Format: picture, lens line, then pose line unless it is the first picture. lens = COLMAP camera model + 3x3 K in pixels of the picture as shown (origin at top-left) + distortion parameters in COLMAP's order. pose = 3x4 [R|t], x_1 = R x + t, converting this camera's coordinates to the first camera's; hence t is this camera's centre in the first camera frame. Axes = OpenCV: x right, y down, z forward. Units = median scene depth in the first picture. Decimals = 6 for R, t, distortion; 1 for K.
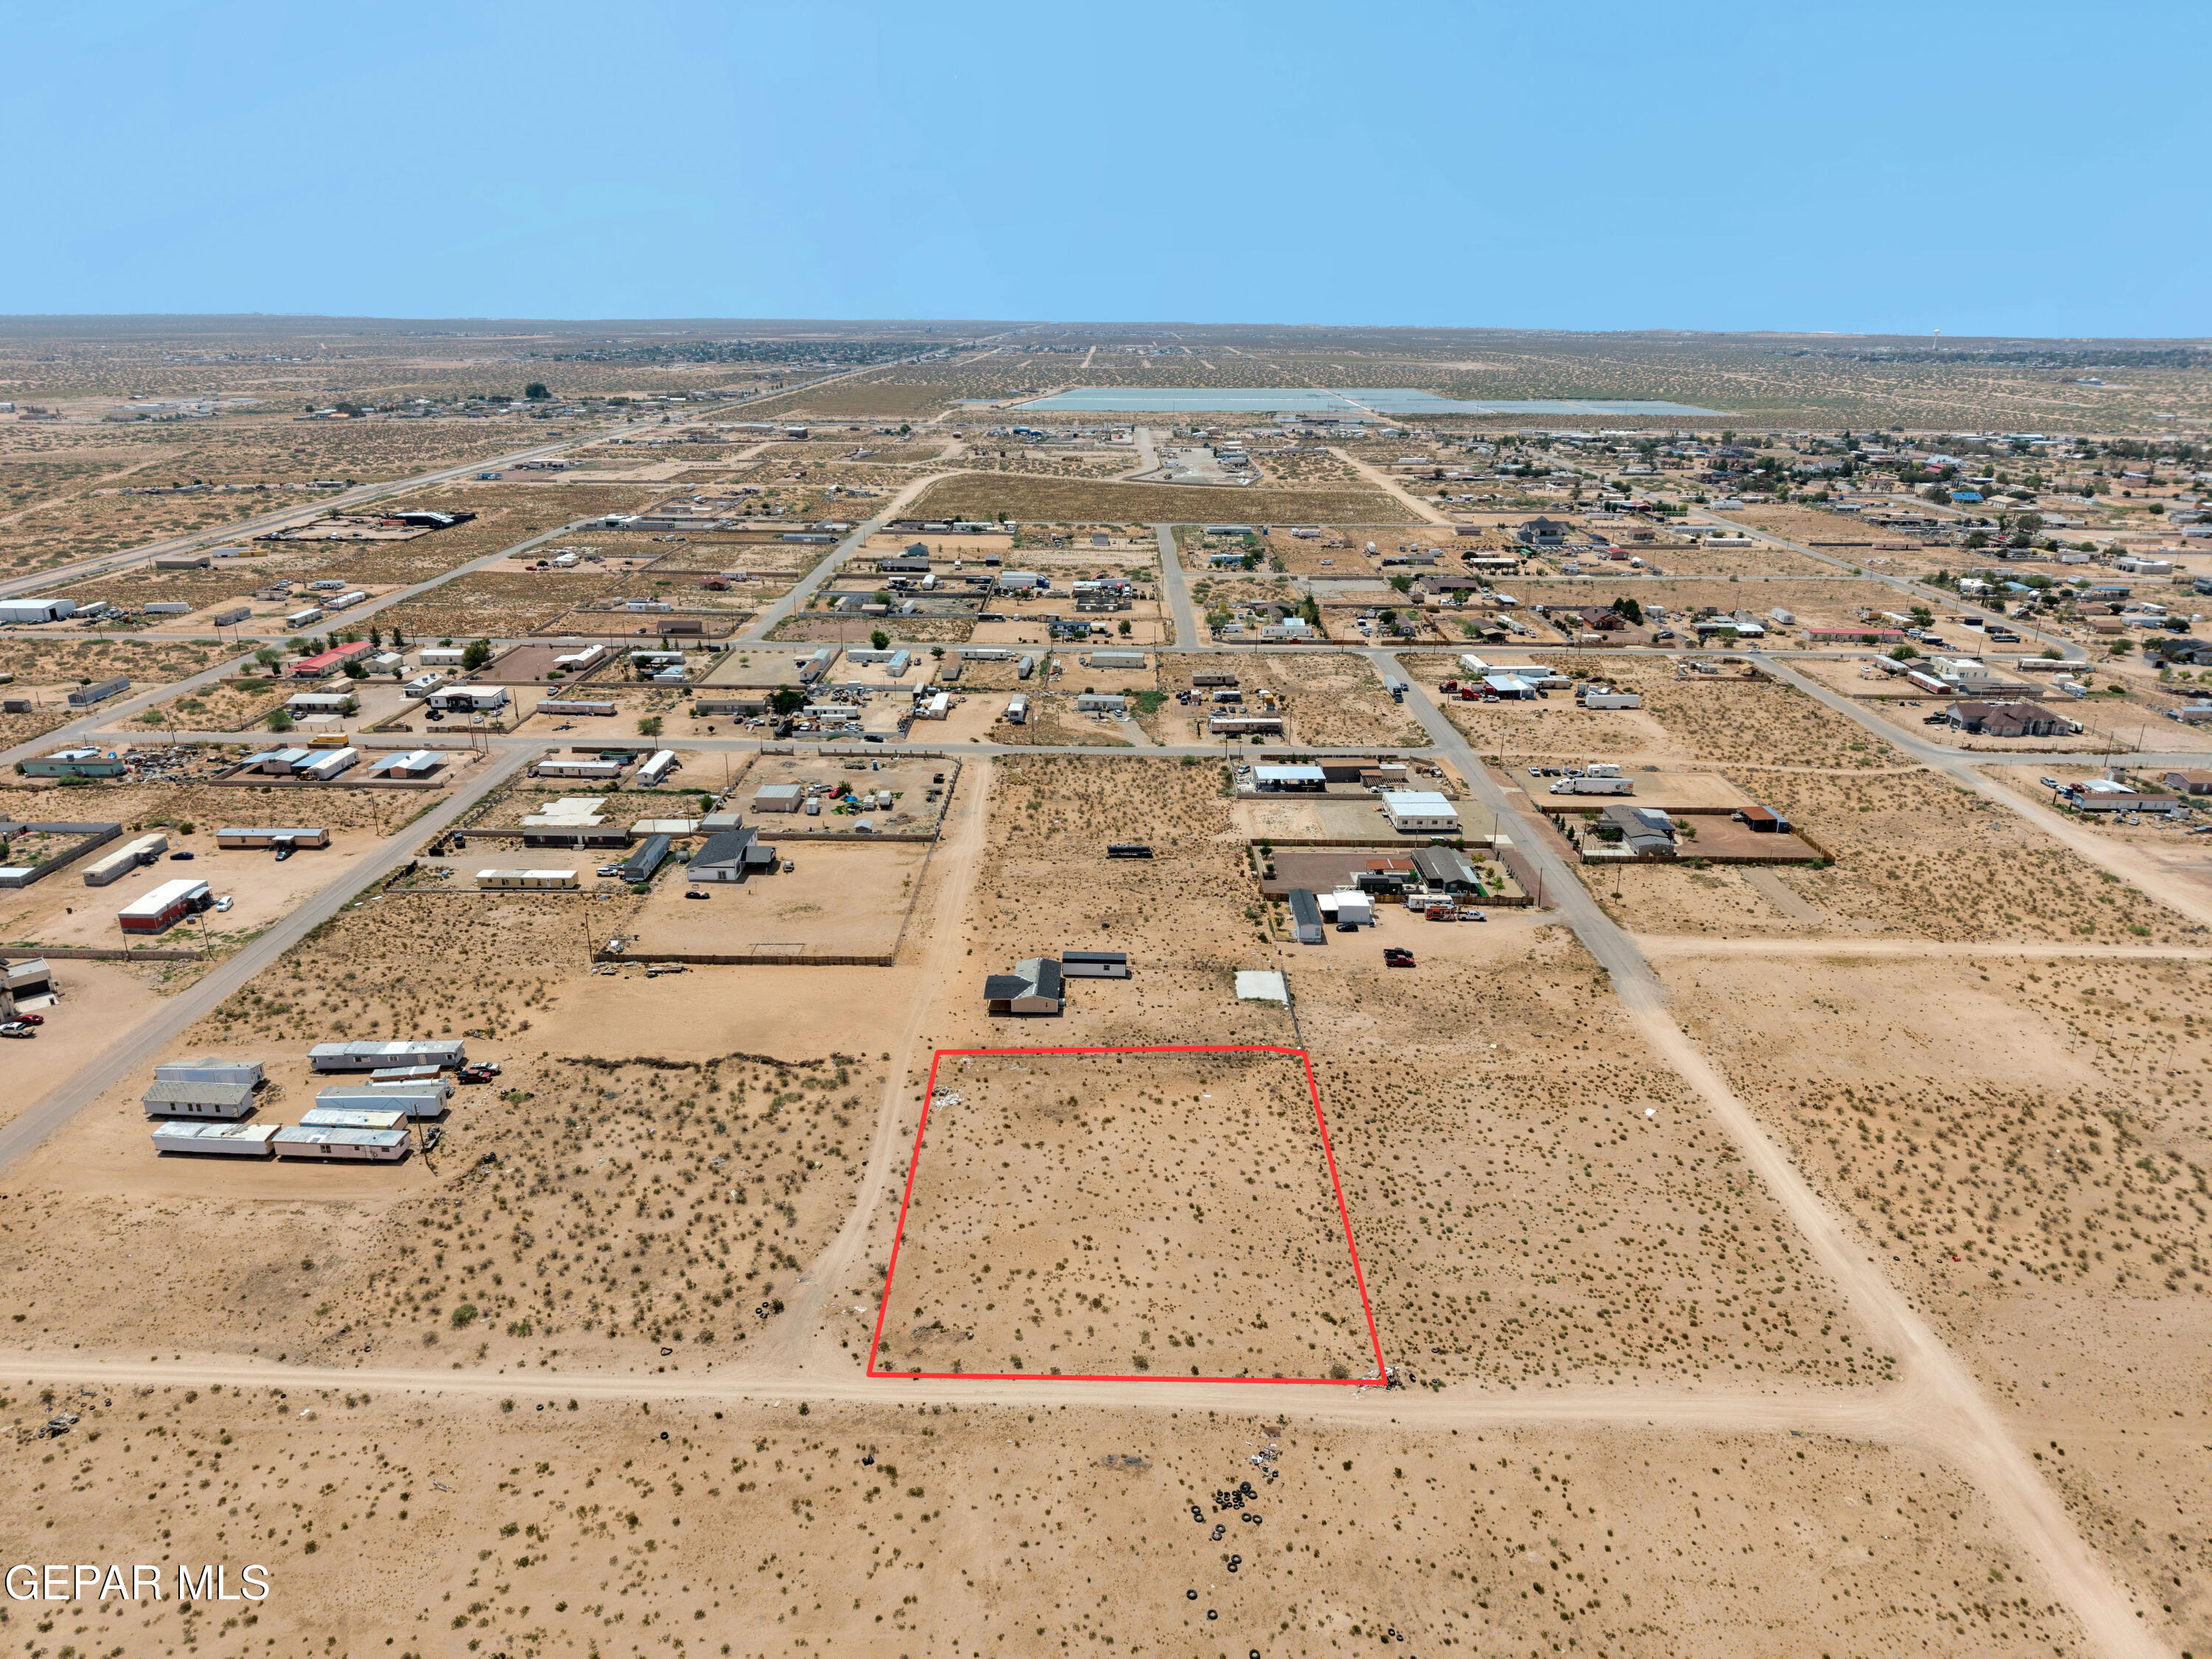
lens RADIAL K [[1456.1, 0, 1097.6], [0, 1456.1, 872.4], [0, 0, 1]] dist [0.049178, -0.055654]
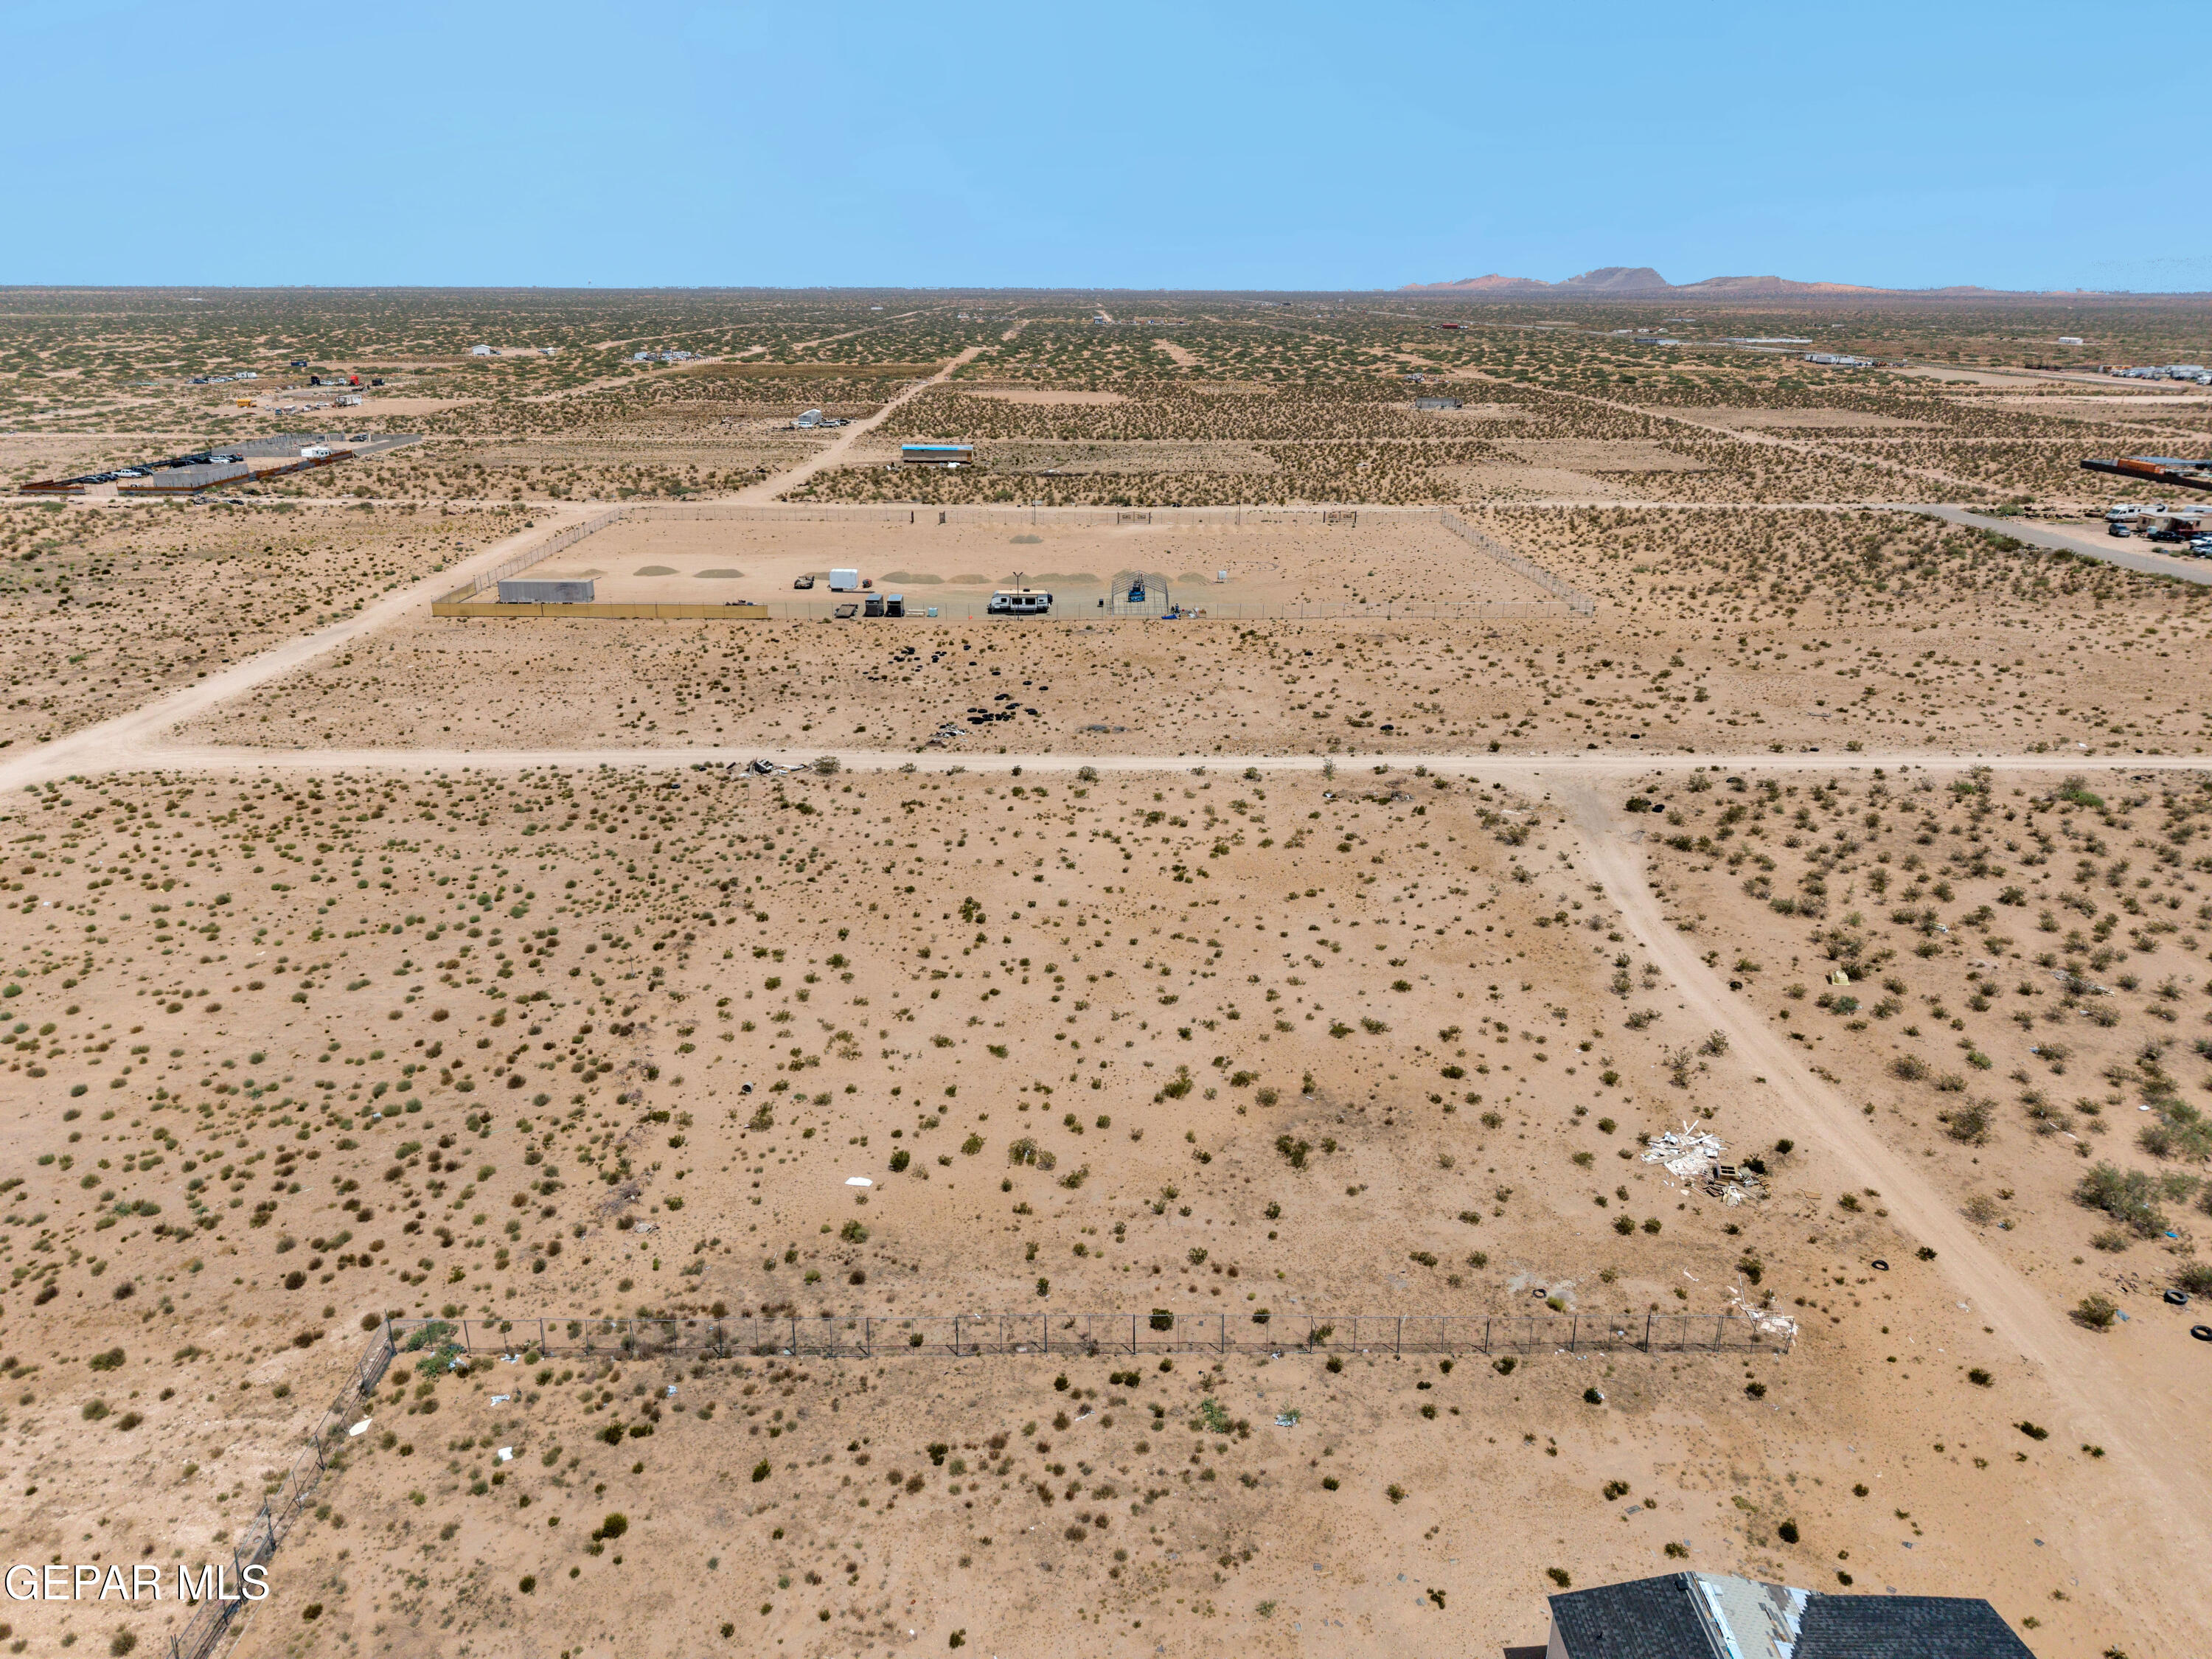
lens RADIAL K [[1456.1, 0, 1097.6], [0, 1456.1, 872.4], [0, 0, 1]] dist [0.049178, -0.055654]
pose [[-0.999537, 0.000782, -0.030432, 0.030643], [-0.020247, 0.729430, 0.683755, -0.089794], [0.022733, 0.684055, -0.729076, 1.033926]]
